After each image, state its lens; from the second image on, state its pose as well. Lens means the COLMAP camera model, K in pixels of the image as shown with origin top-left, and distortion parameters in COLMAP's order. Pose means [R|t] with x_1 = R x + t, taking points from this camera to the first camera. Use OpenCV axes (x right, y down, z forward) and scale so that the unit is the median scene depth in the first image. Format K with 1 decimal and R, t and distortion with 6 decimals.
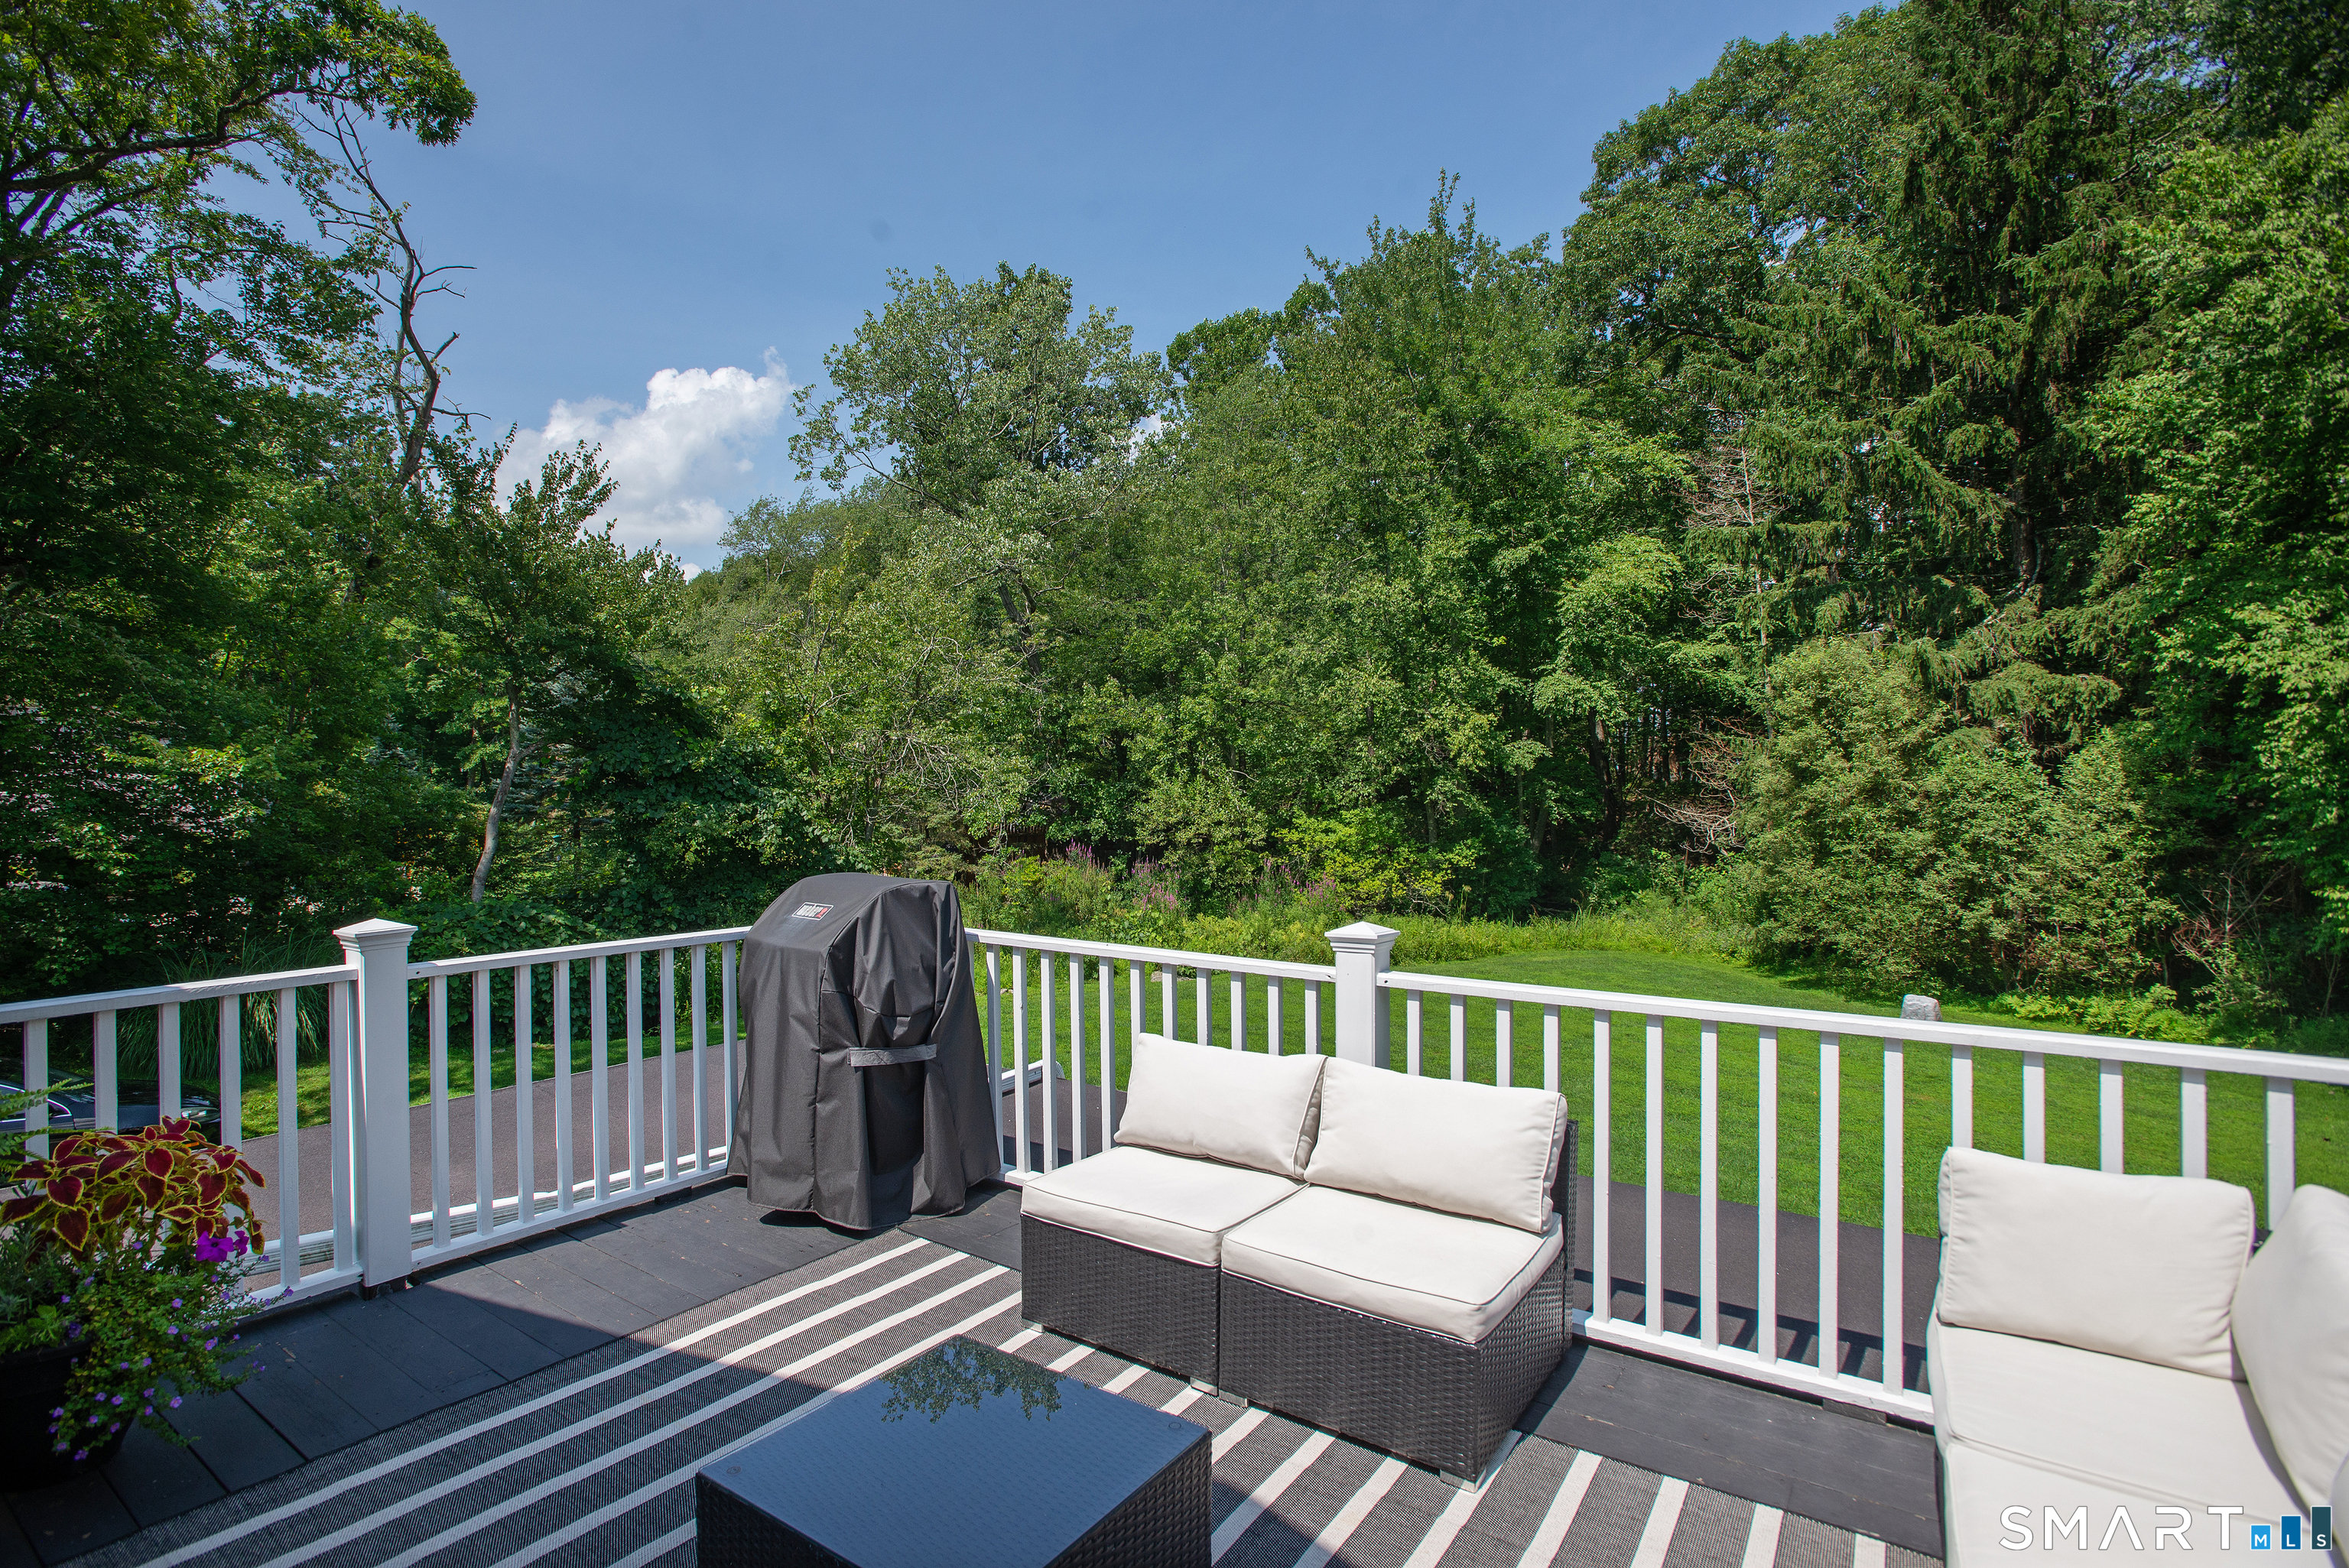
lens RADIAL K [[1184.2, 0, 1115.8], [0, 1184.2, 771.7], [0, 0, 1]] dist [-0.019045, 0.001374]
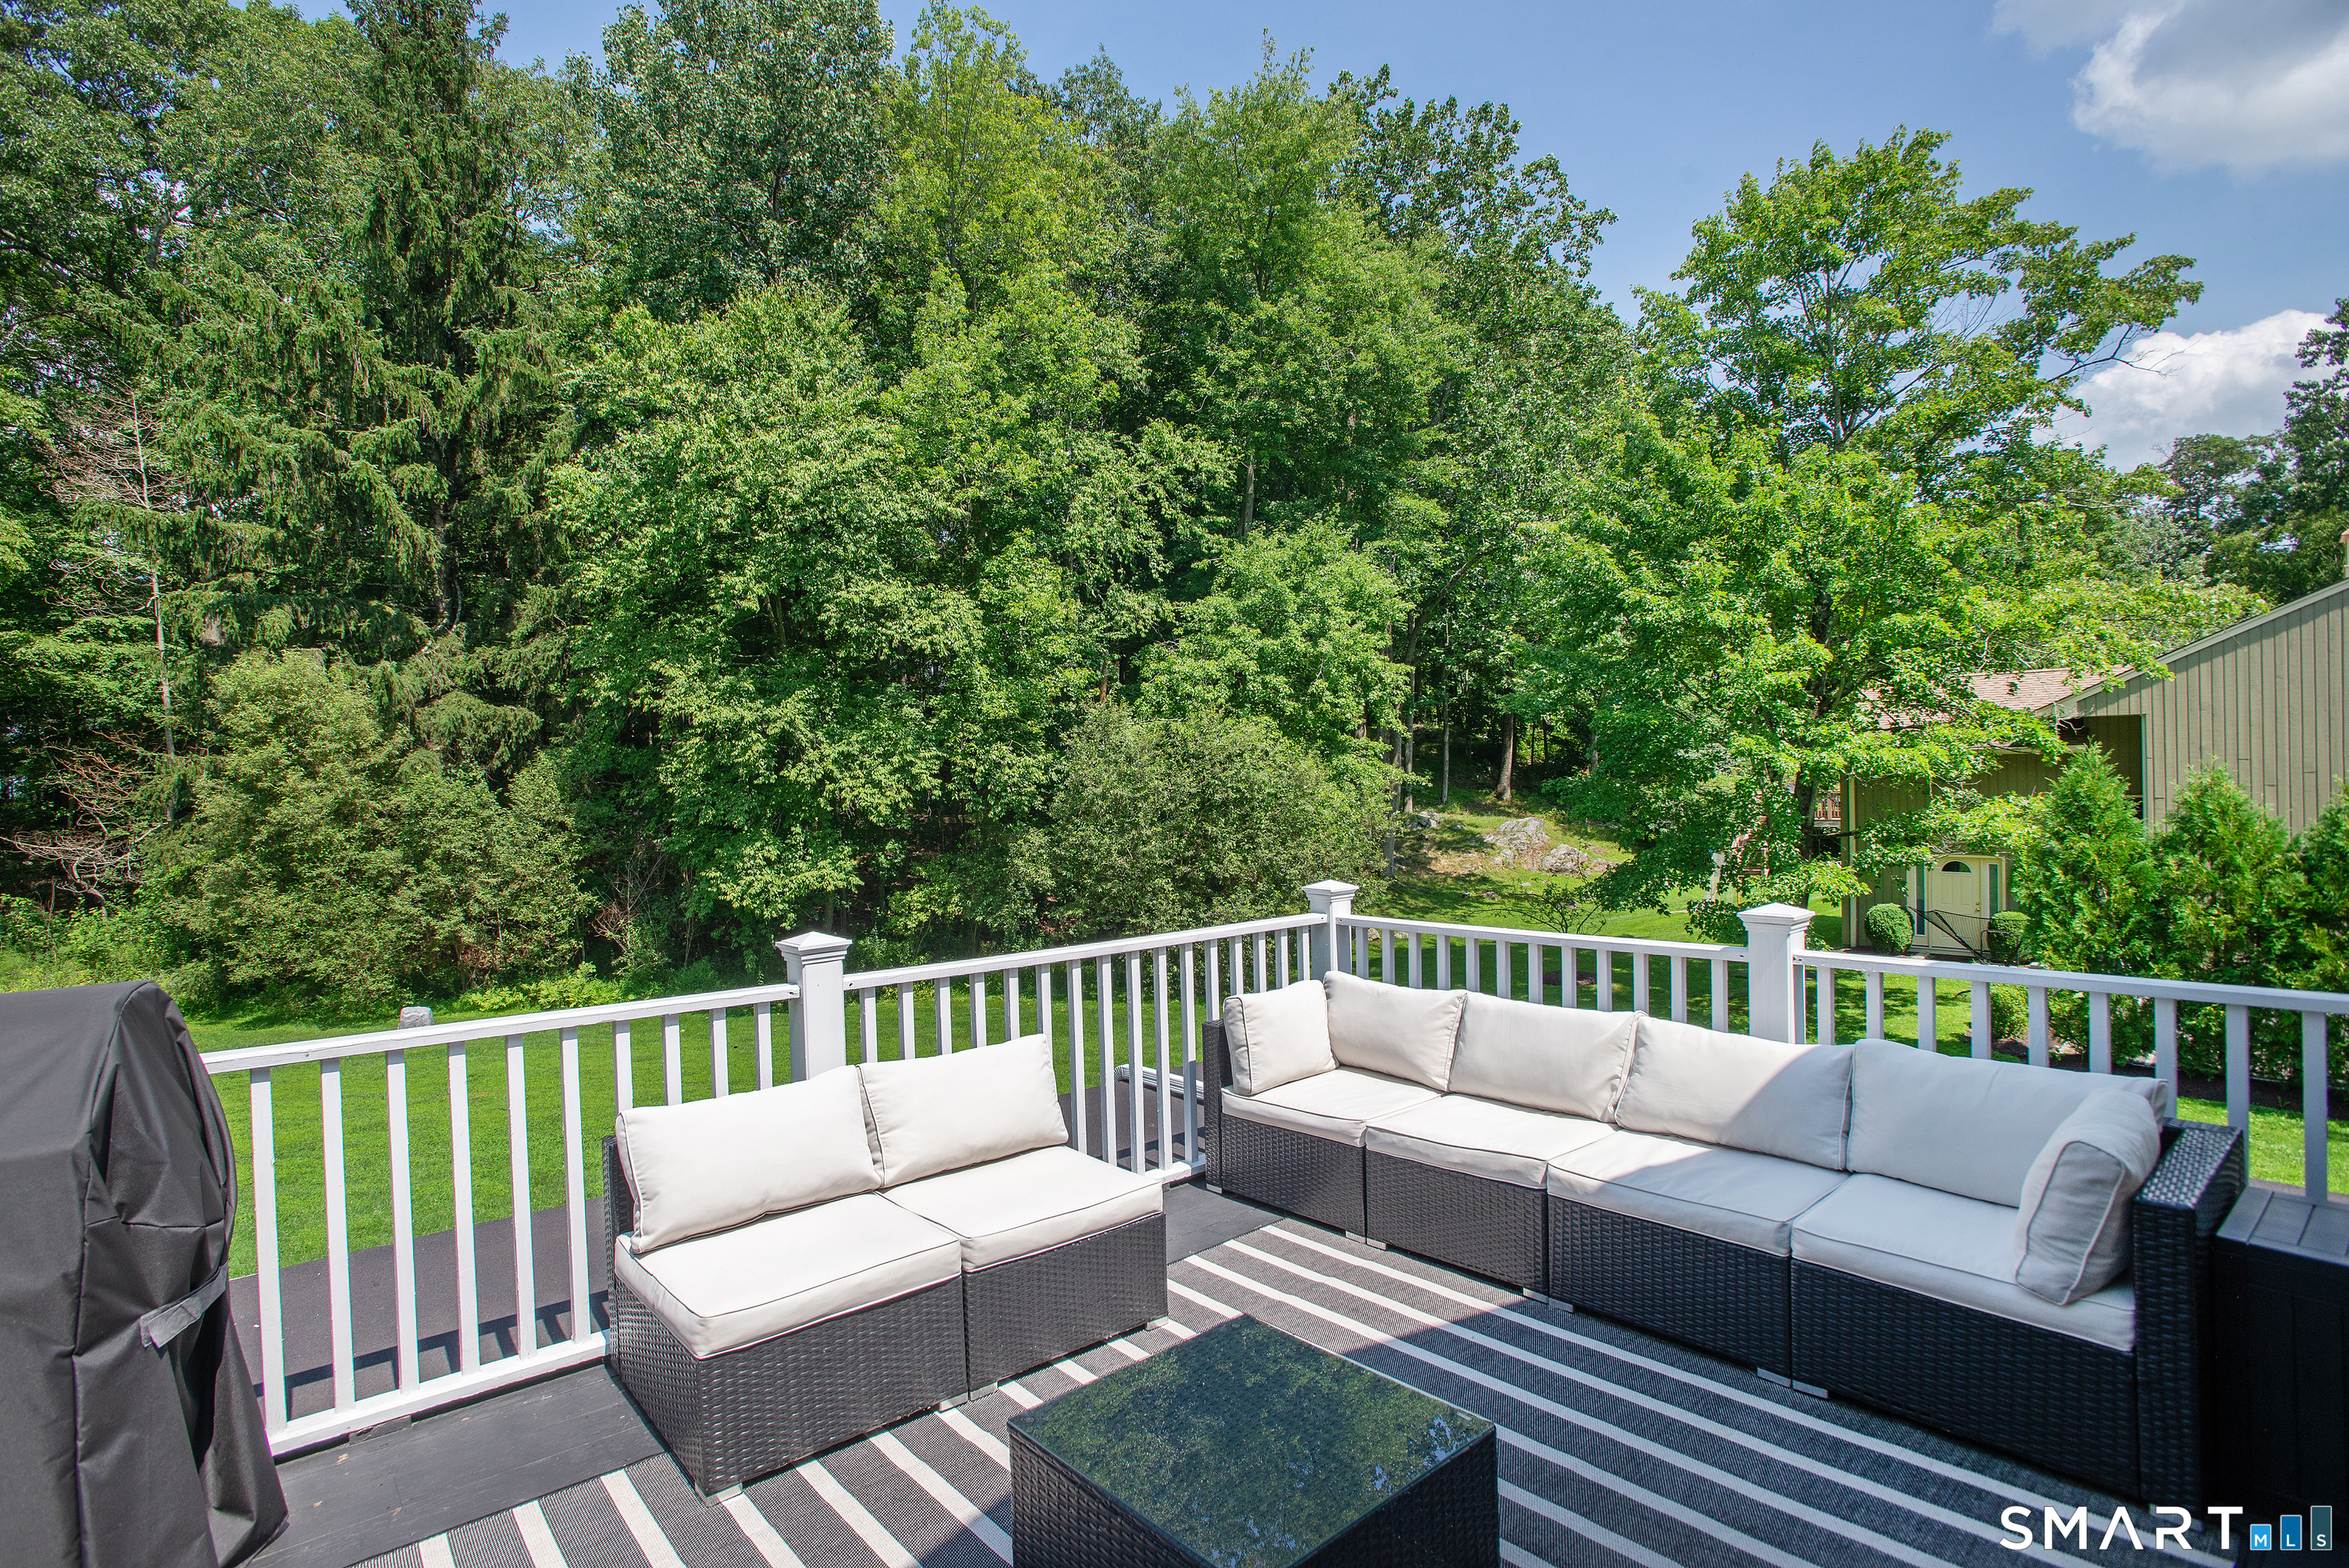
lens RADIAL K [[1184.2, 0, 1156.0], [0, 1184.2, 787.3], [0, 0, 1]] dist [-0.019045, 0.001374]
pose [[0.248625, -0.006596, 0.968577, -0.148477], [0.010916, 0.999932, 0.004008, -0.000642], [-0.968538, 0.009576, 0.248680, 0.094176]]
